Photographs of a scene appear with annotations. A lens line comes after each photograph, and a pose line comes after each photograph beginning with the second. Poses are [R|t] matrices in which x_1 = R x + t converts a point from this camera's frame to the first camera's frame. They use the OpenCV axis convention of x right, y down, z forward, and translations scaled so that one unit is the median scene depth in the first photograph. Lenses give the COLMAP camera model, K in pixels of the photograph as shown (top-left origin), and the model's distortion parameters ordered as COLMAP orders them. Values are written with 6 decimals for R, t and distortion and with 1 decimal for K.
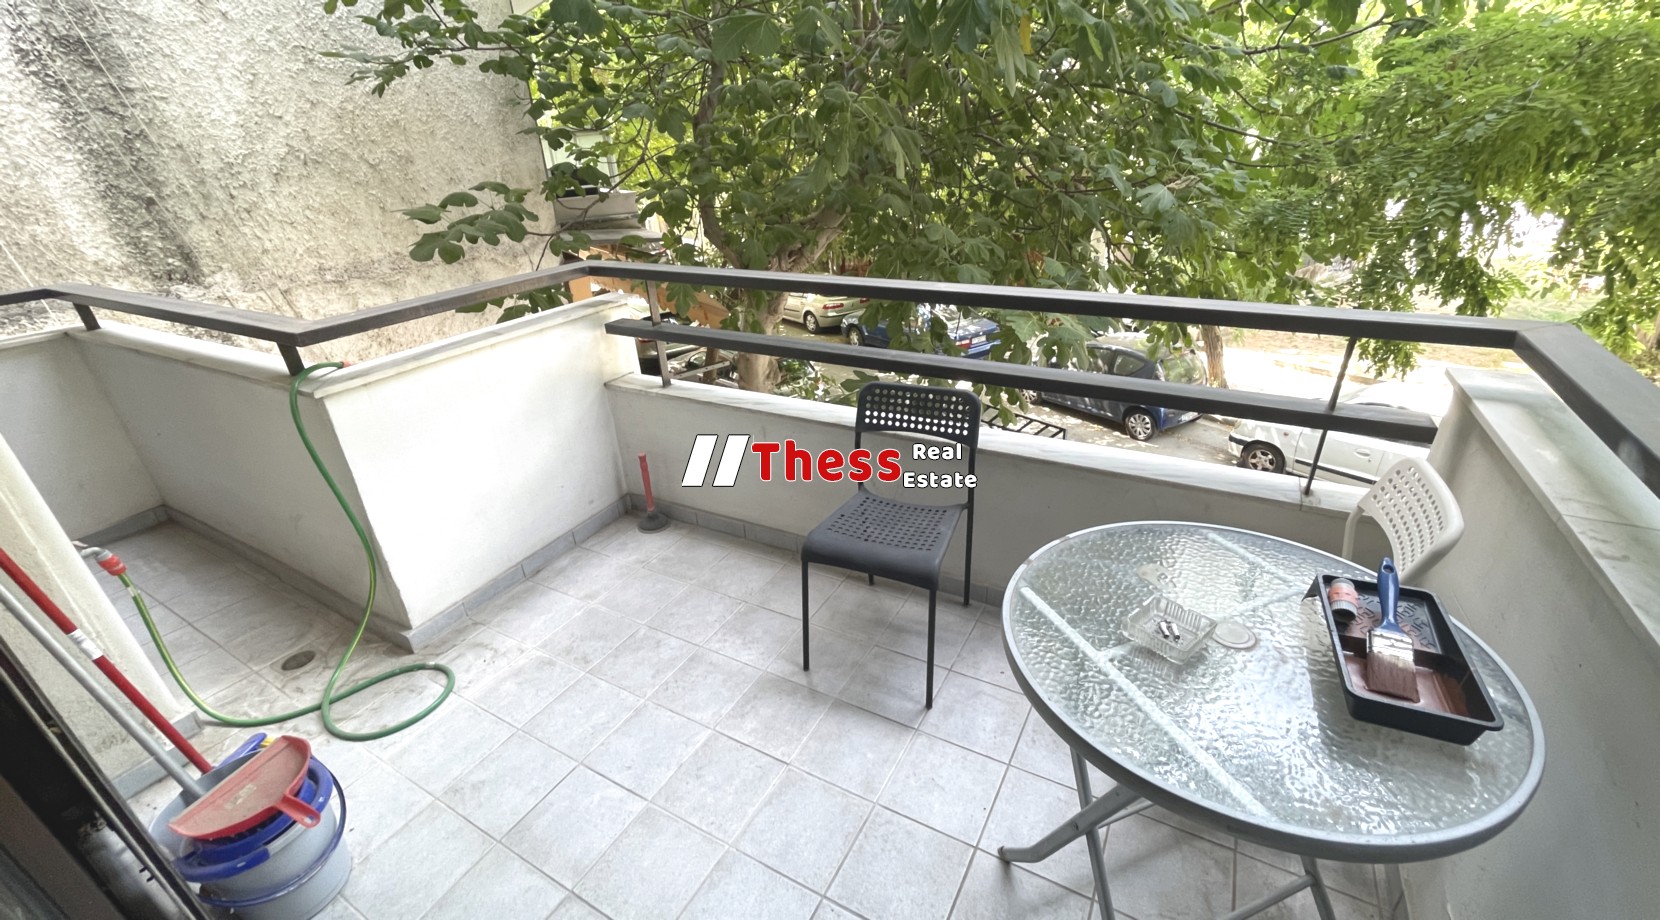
lens RADIAL K [[669.7, 0, 826.6], [0, 669.7, 463.3], [0, 0, 1]] dist [0.003766, 0.001036]
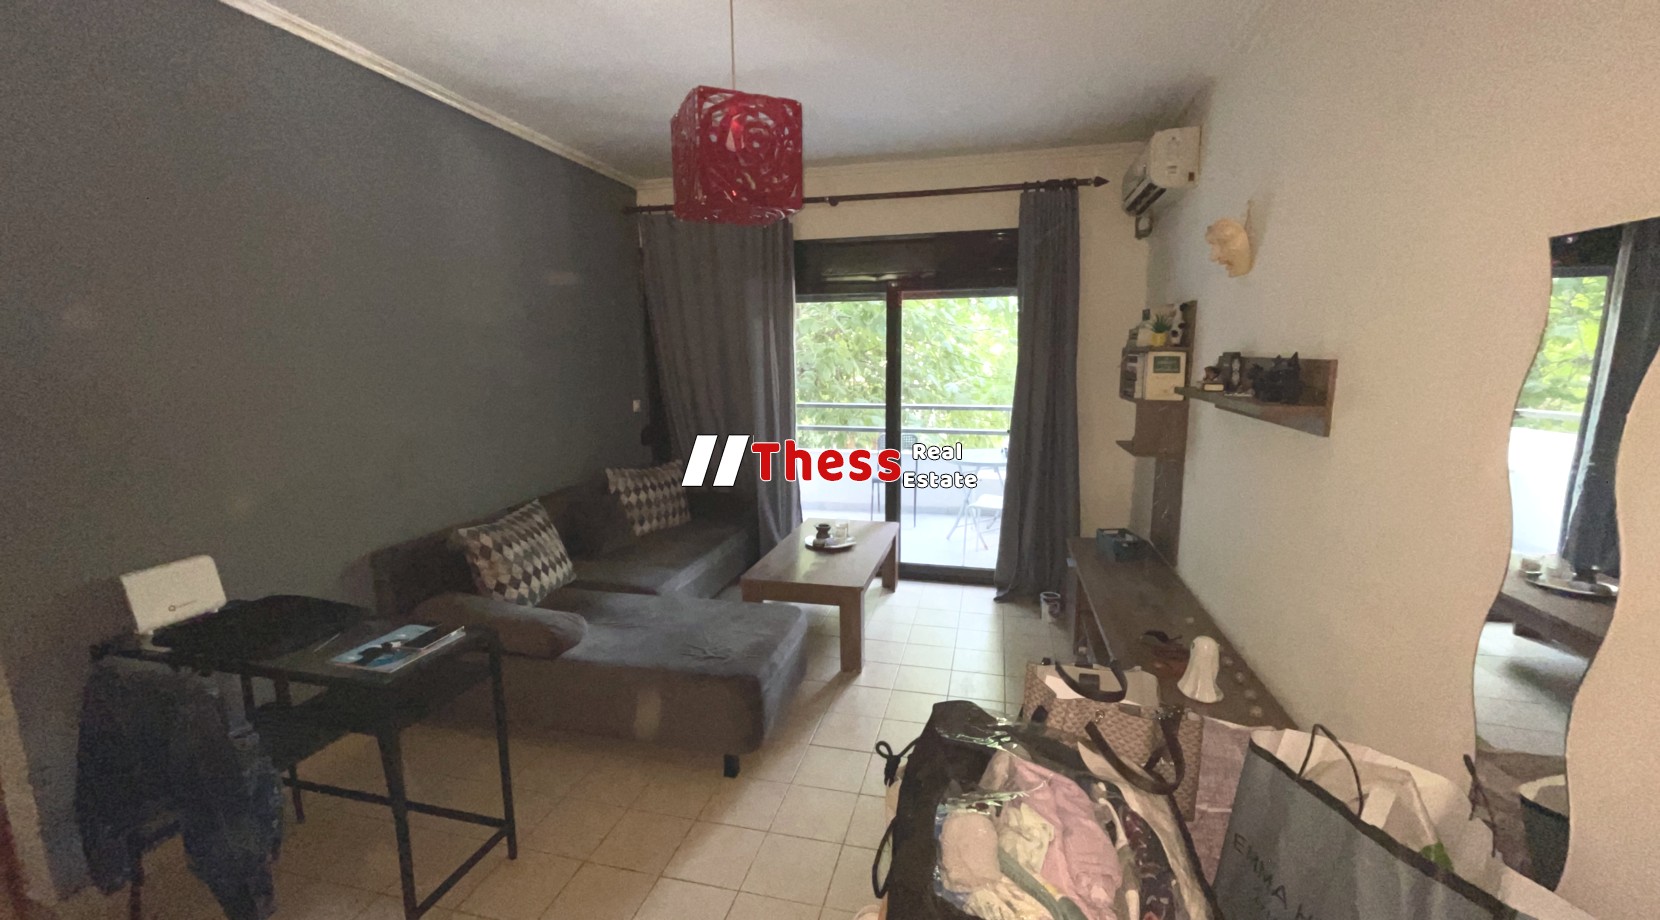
lens RADIAL K [[669.7, 0, 830.8], [0, 669.7, 459.3], [0, 0, 1]] dist [0.003766, 0.001036]
pose [[0.960961, -0.005242, 0.276634, -0.478380], [0.086725, 0.955142, -0.283165, 0.399968], [-0.262740, 0.296102, 0.918309, -0.820895]]
